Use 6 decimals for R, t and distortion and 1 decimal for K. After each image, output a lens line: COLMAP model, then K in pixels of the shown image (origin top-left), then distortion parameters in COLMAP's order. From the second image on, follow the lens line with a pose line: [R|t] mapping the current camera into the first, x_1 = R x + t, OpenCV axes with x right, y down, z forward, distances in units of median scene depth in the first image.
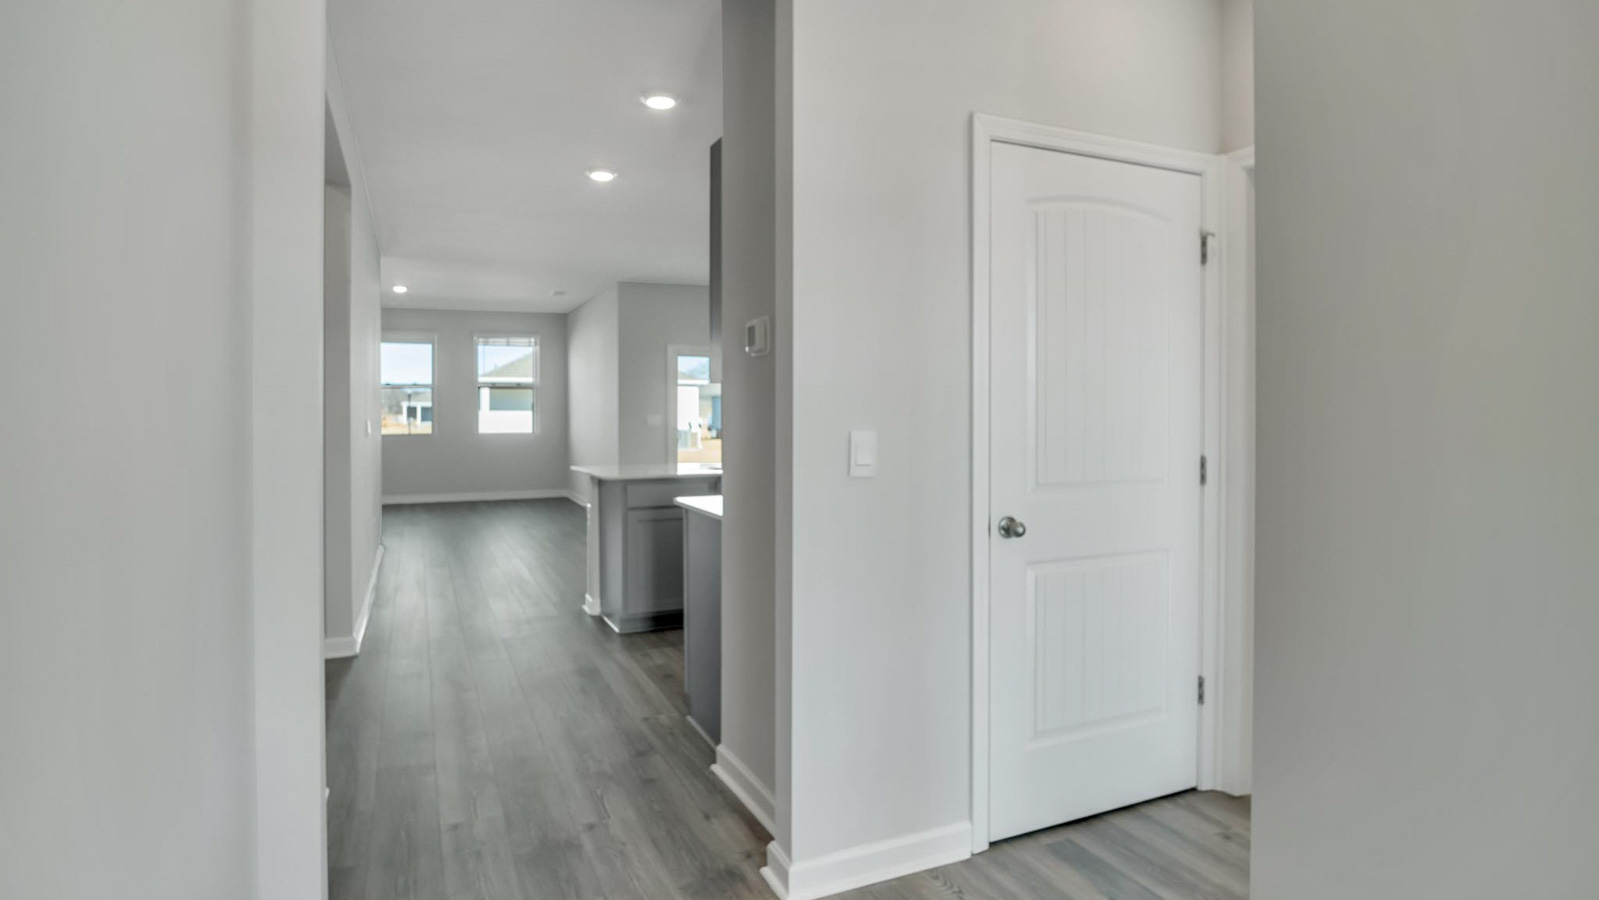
lens RADIAL K [[847.5, 0, 803.7], [0, 847.5, 437.9], [0, 0, 1]] dist [-0.019463, -0.000648]
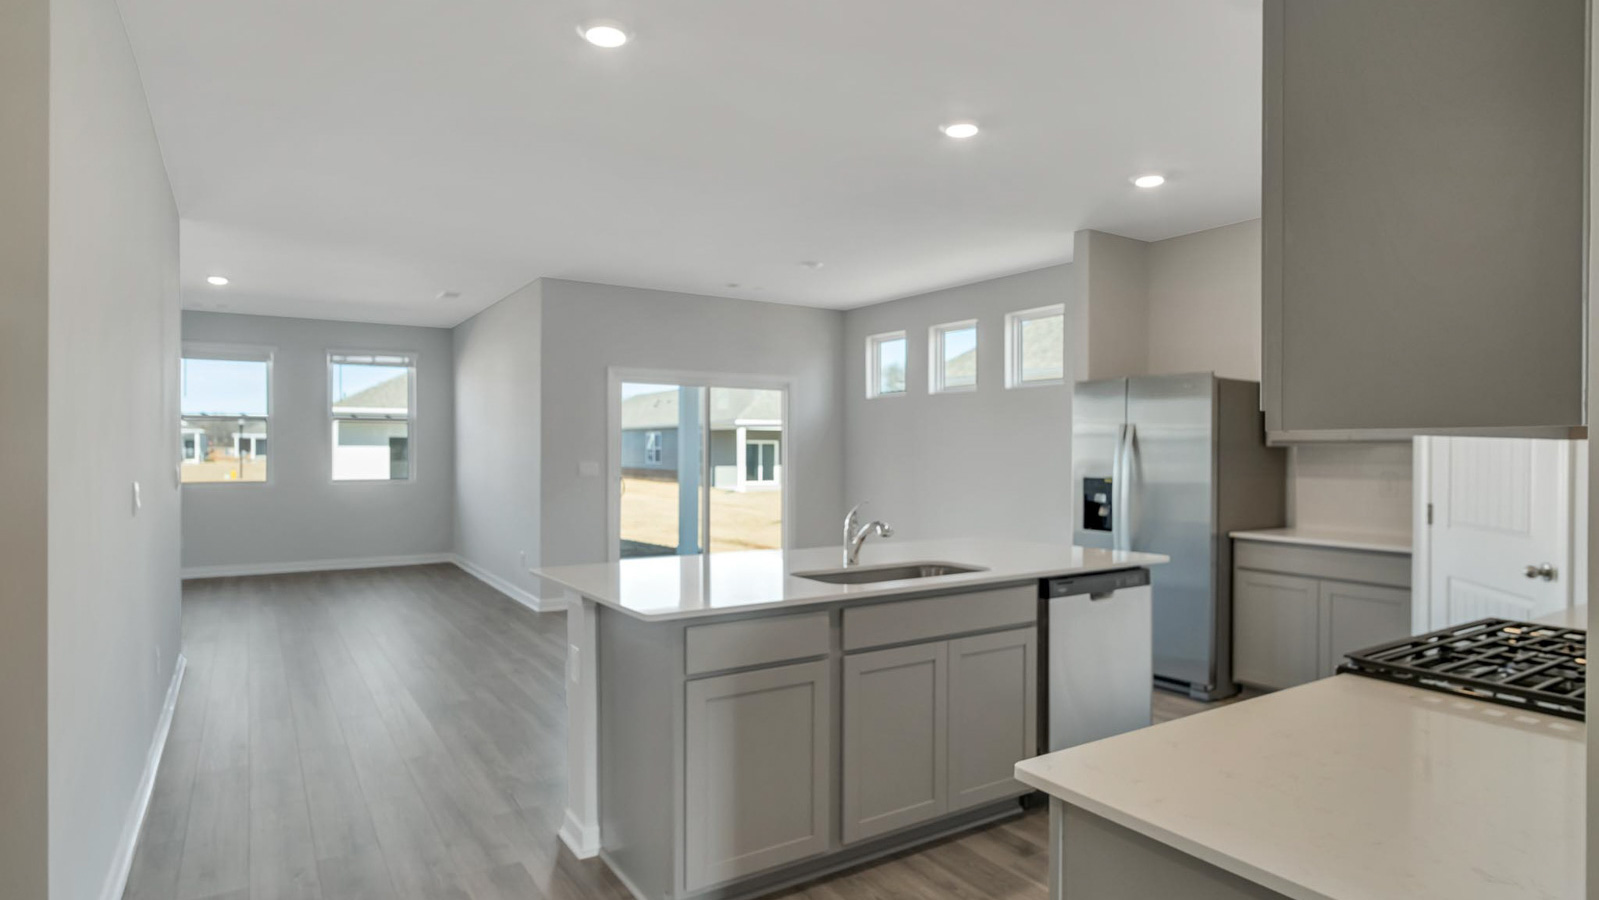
lens RADIAL K [[847.5, 0, 803.7], [0, 847.5, 462.1], [0, 0, 1]] dist [-0.019463, -0.000648]
pose [[0.988389, 0.002181, 0.151927, -0.081991], [-0.000300, 0.999923, -0.012397, -0.013093], [-0.151942, 0.012207, 0.988314, 0.190730]]
